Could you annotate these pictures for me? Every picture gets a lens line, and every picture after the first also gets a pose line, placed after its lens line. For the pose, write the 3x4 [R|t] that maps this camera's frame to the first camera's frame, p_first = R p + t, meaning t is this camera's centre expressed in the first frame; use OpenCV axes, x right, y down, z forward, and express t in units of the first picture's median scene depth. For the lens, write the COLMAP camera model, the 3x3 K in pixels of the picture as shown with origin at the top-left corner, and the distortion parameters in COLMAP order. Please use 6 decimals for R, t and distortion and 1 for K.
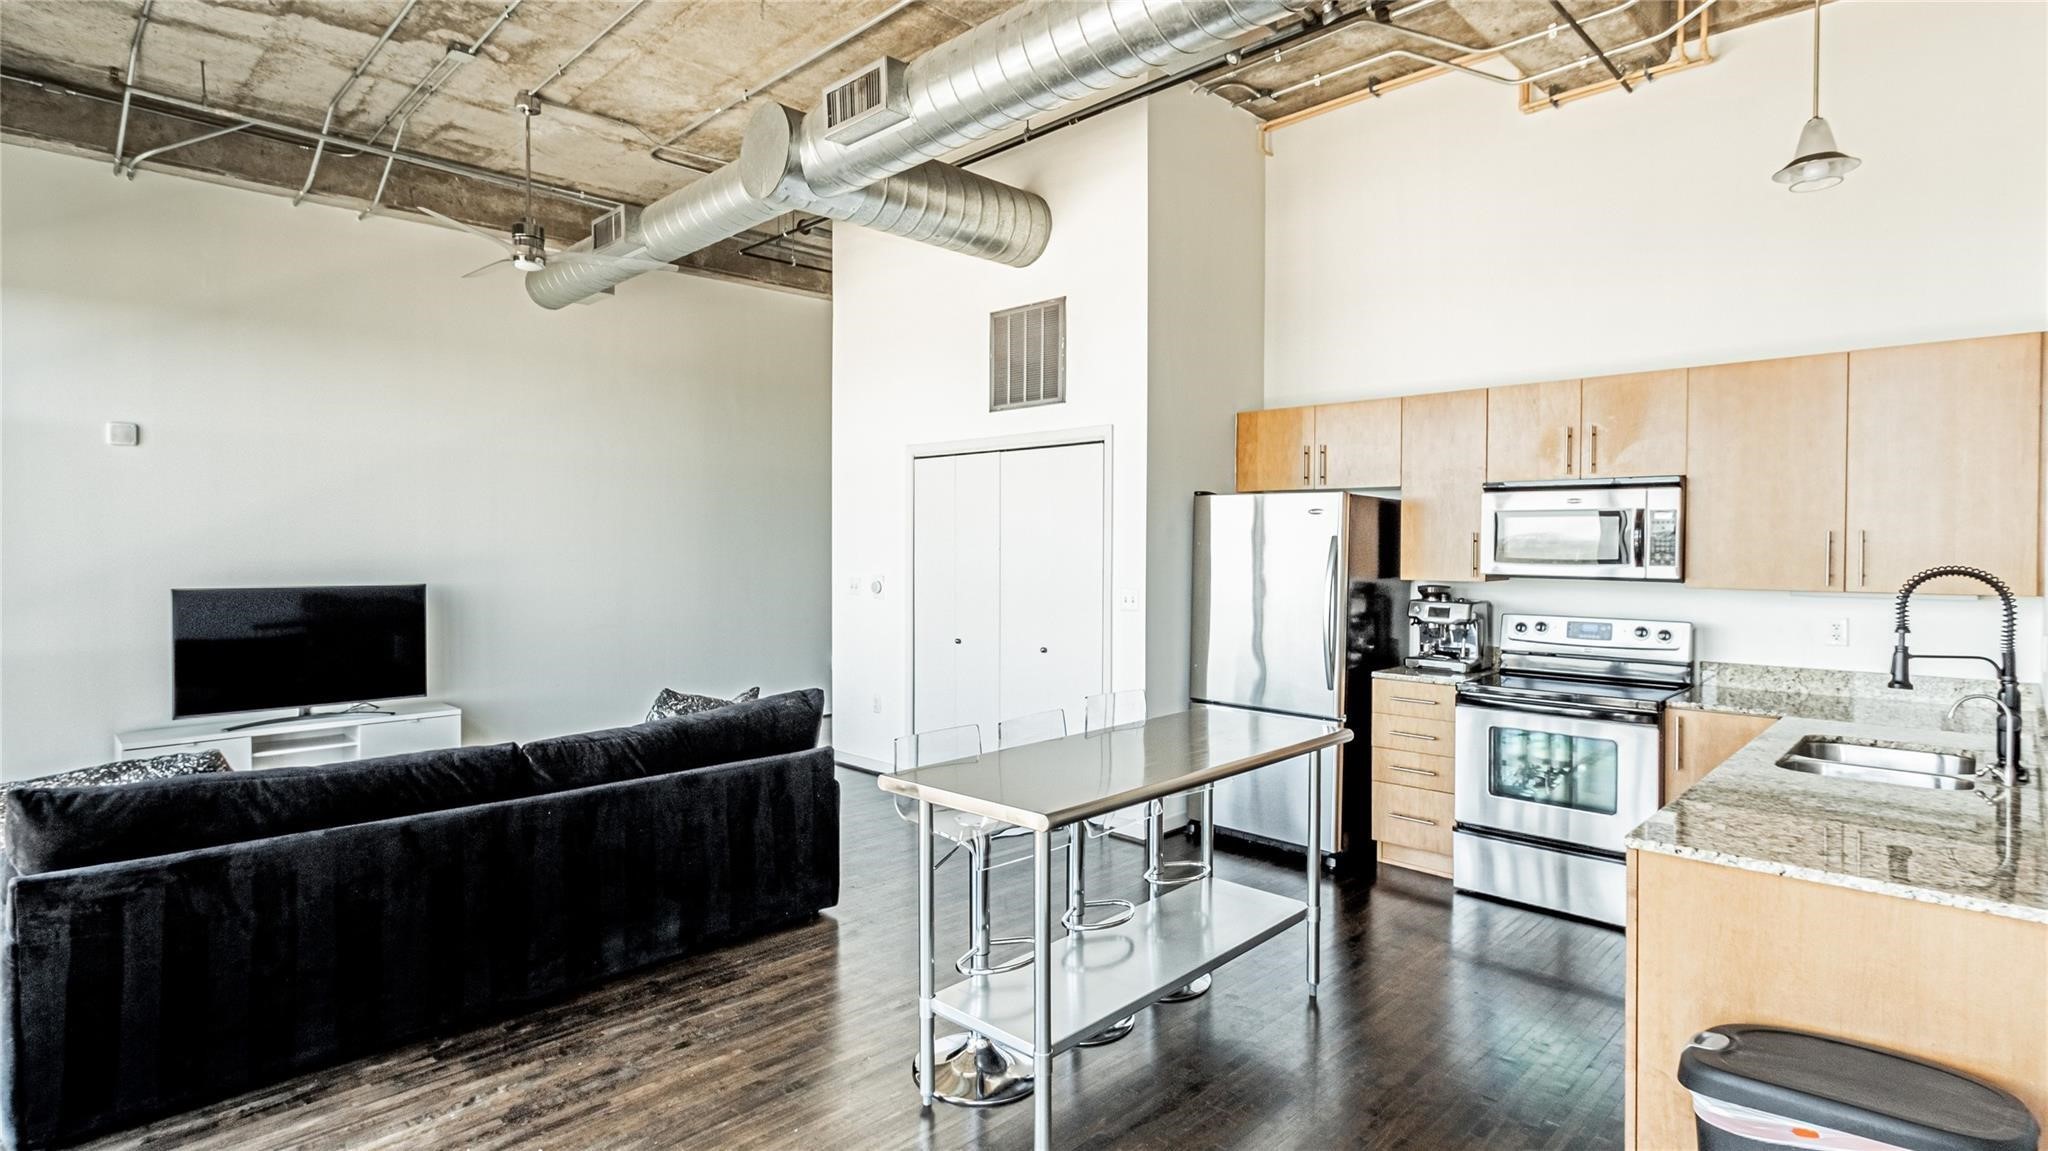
lens RADIAL K [[1010.8, 0, 1024.0], [0, 1010.8, 575.5], [0, 0, 1]] dist [0.035588, -0.000235]
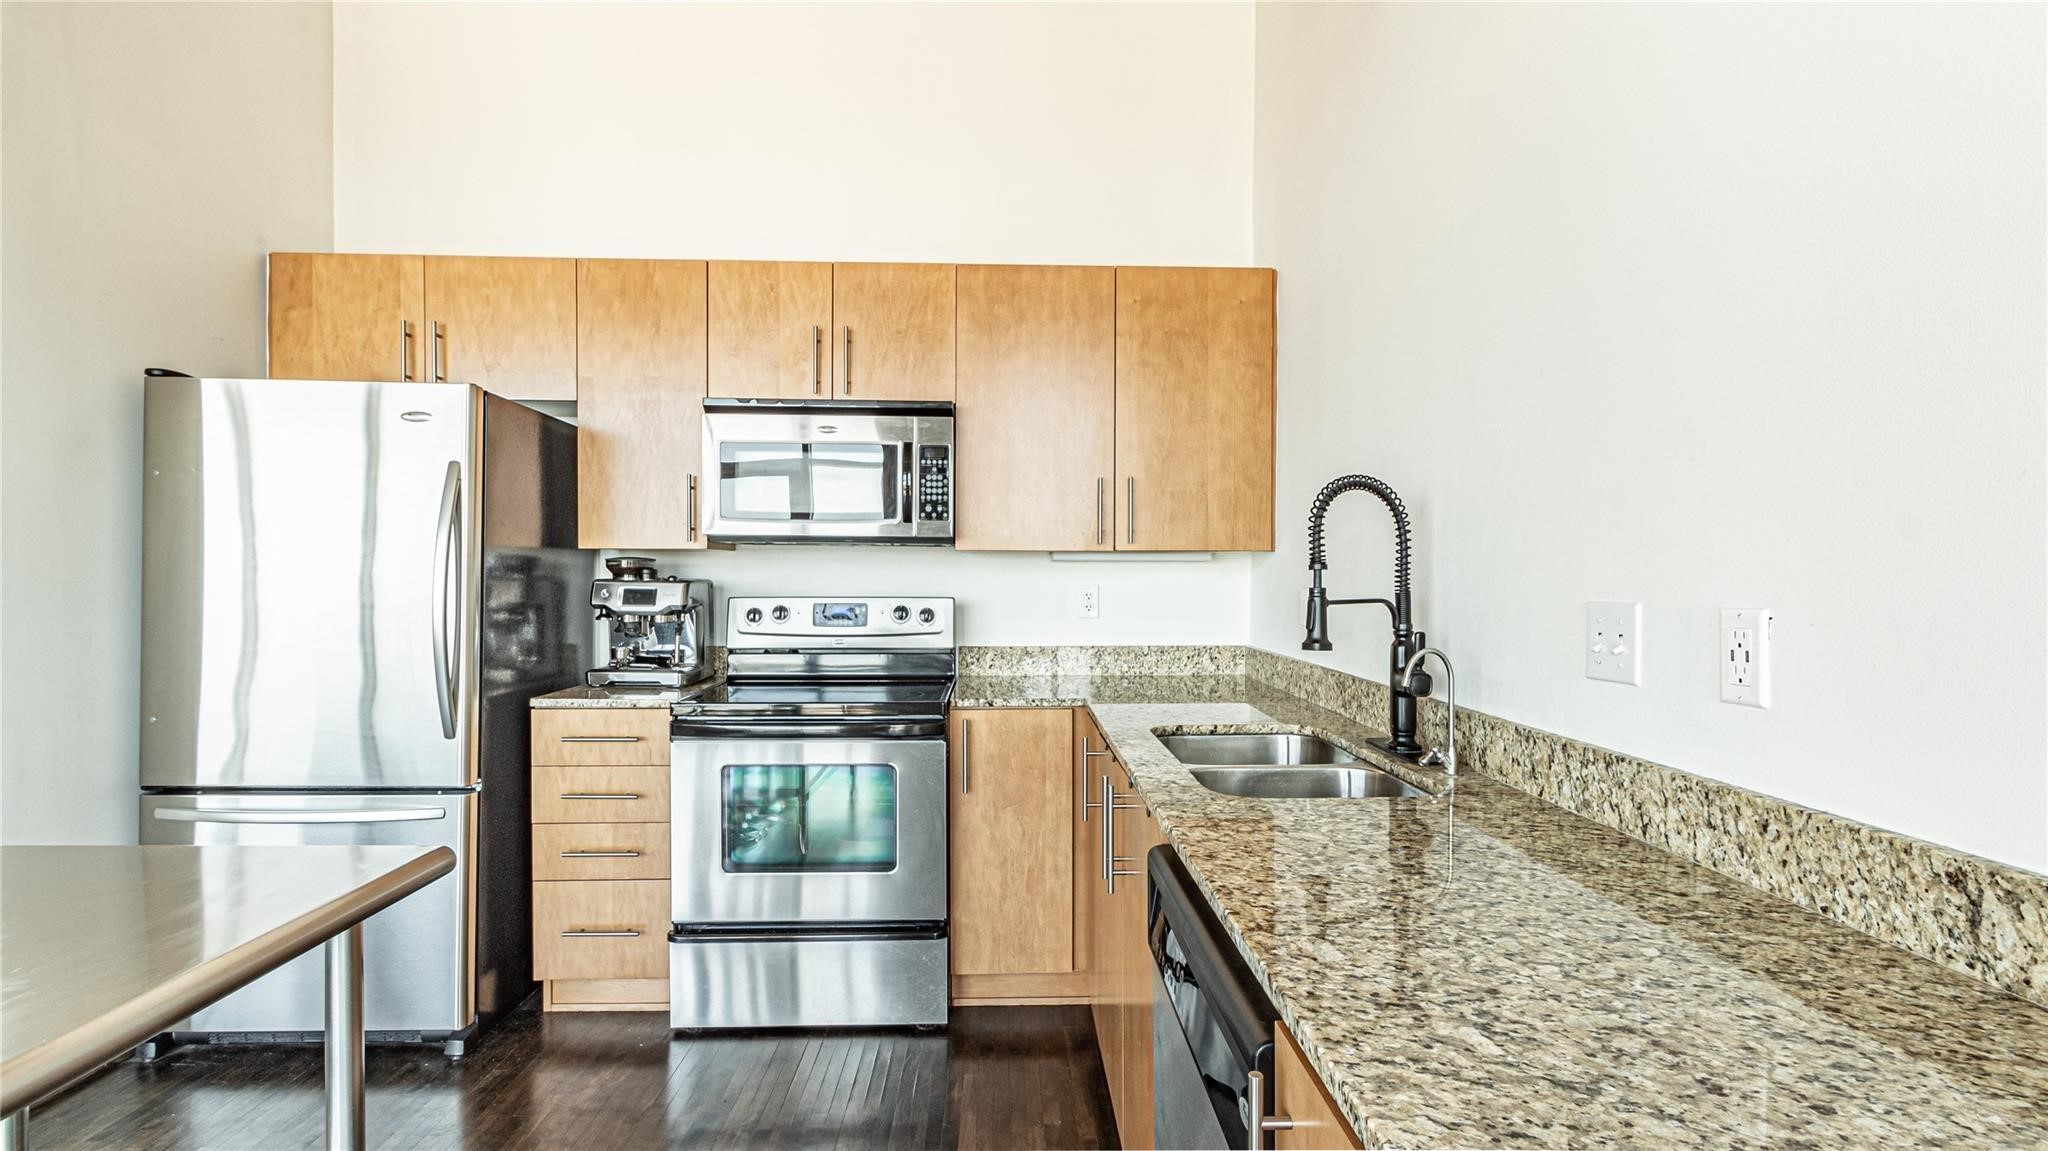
lens RADIAL K [[957.5, 0, 1030.7], [0, 957.5, 581.9], [0, 0, 1]] dist [-0.000629, -0.000187]
pose [[0.700066, -0.006201, 0.714051, 0.148605], [0.019782, 0.999747, -0.010713, 0.038609], [-0.713804, 0.021625, 0.700012, 0.398963]]
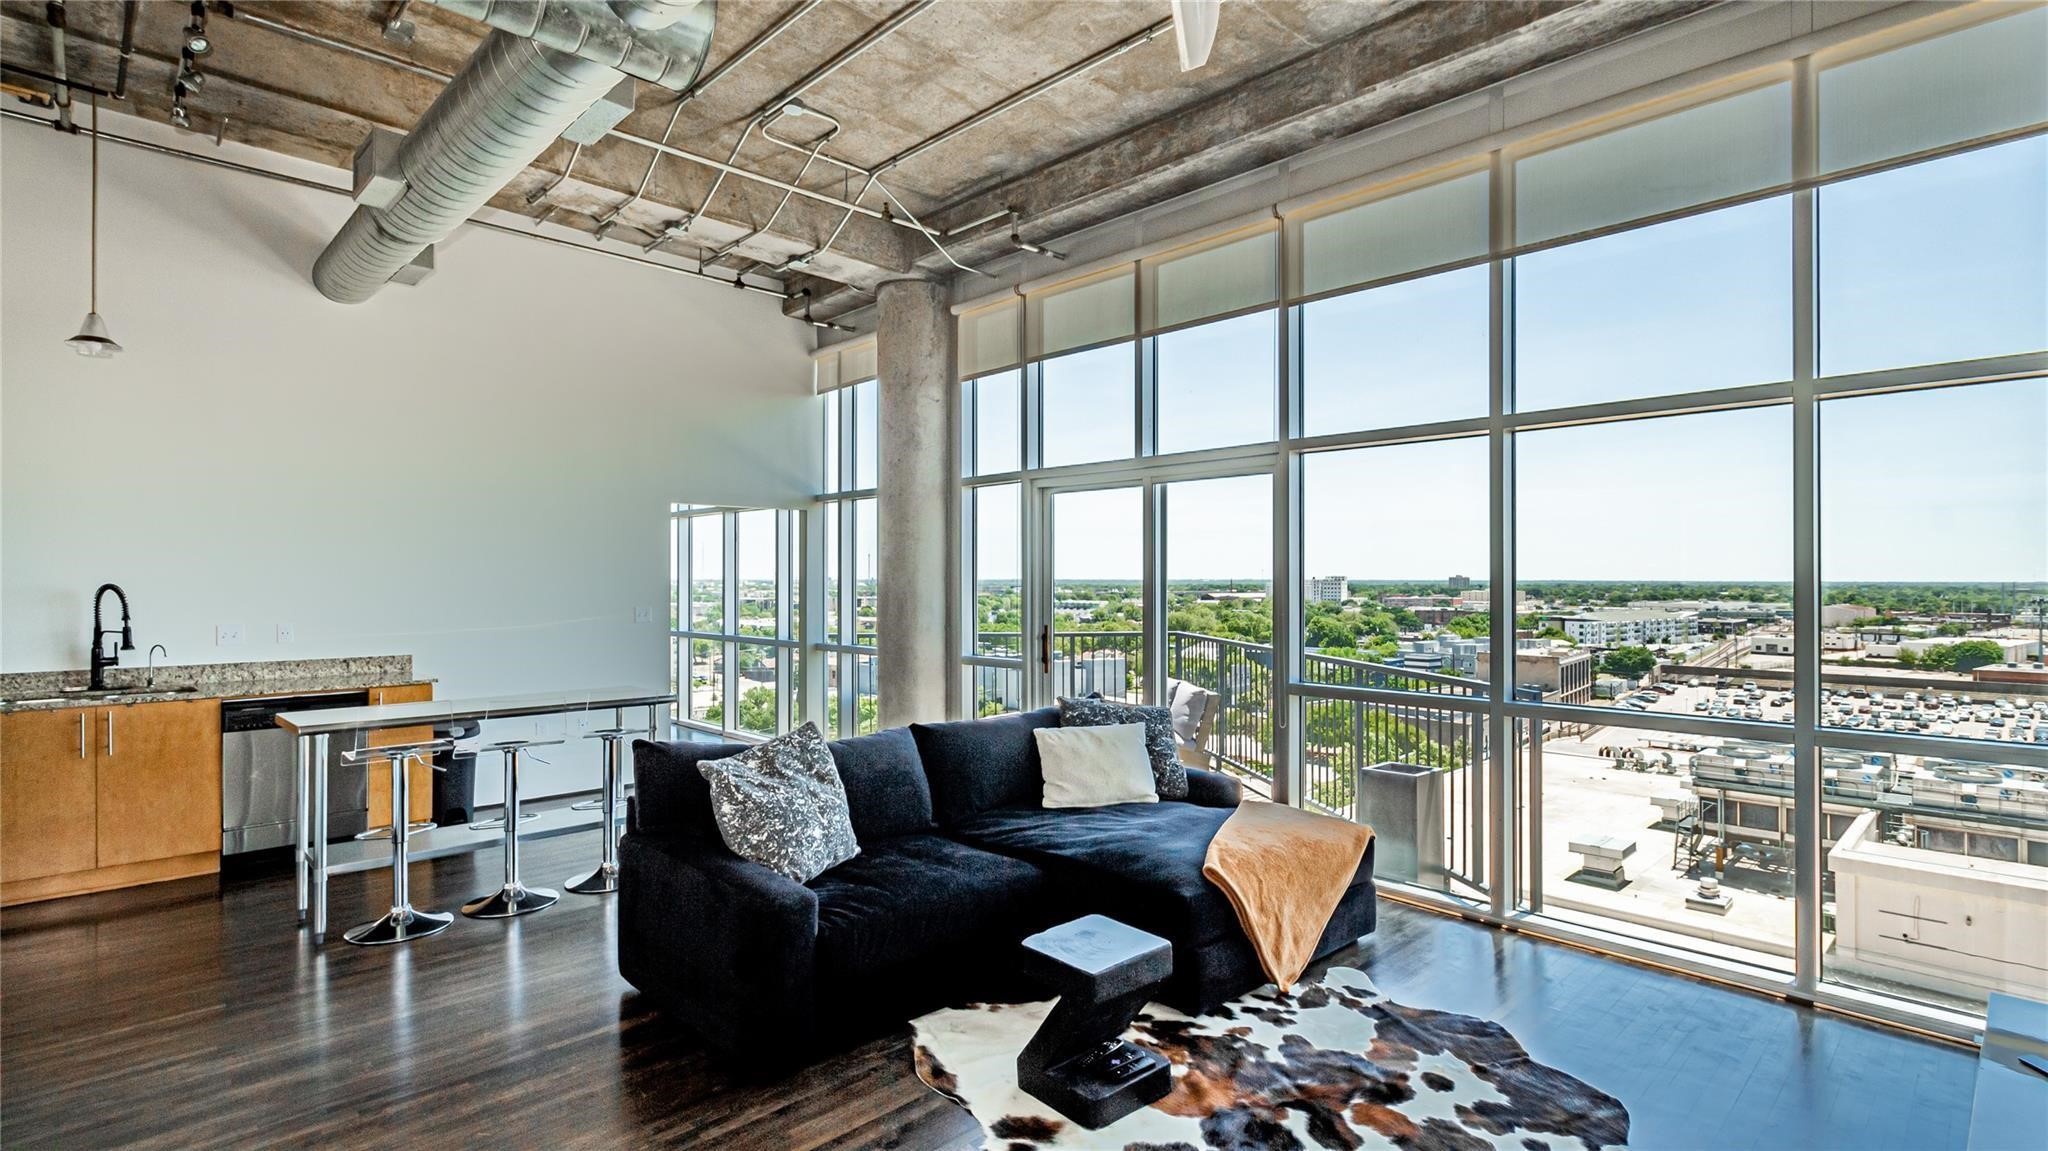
lens RADIAL K [[976.0, 0, 1034.7], [0, 976.0, 572.4], [0, 0, 1]] dist [0.000436, -0.000498]
pose [[-0.999490, -0.000595, 0.031935, -0.487343], [0.000096, 0.999766, 0.021633, -0.039530], [-0.031940, 0.021625, -0.999256, 1.566226]]
